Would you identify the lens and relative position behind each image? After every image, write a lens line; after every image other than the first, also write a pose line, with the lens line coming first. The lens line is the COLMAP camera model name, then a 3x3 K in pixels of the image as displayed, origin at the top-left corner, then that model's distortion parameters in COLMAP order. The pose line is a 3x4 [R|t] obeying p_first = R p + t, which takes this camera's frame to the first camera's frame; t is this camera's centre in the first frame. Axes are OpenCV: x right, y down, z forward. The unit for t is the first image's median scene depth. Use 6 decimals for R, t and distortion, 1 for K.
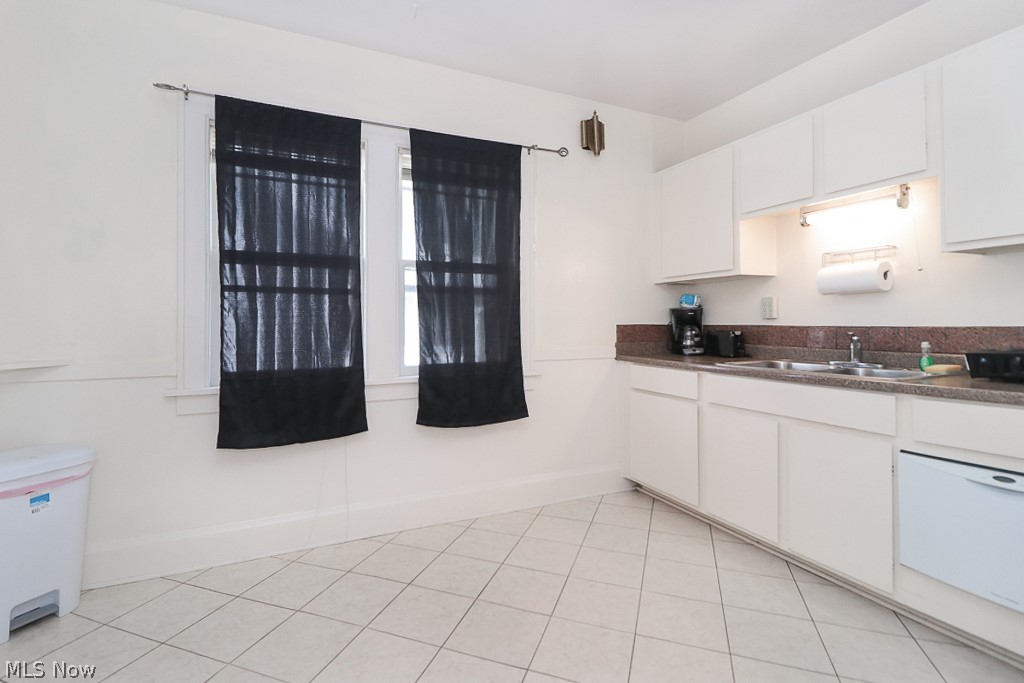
lens RADIAL K [[477.7, 0, 493.9], [0, 477.7, 315.1], [0, 0, 1]] dist [0.000588, -0.009424]
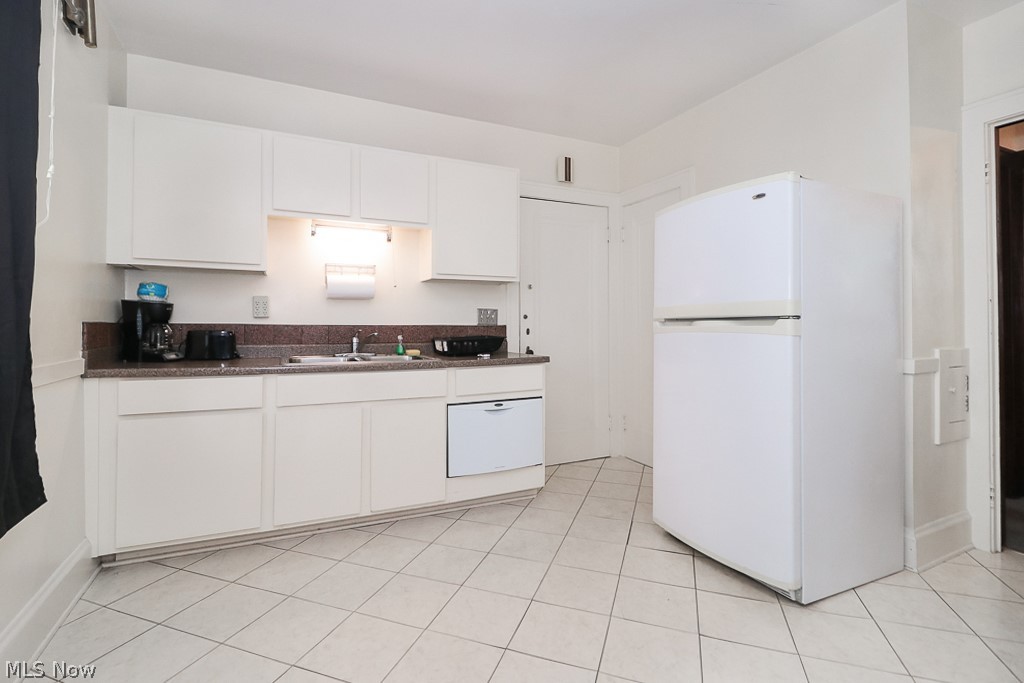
lens RADIAL K [[477.7, 0, 493.9], [0, 477.7, 315.1], [0, 0, 1]] dist [0.000588, -0.009424]
pose [[-0.010084, 0.024877, 0.999640, -0.470464], [-0.019559, 0.999494, -0.025071, 0.019837], [-0.999758, -0.019804, -0.009592, 0.576987]]
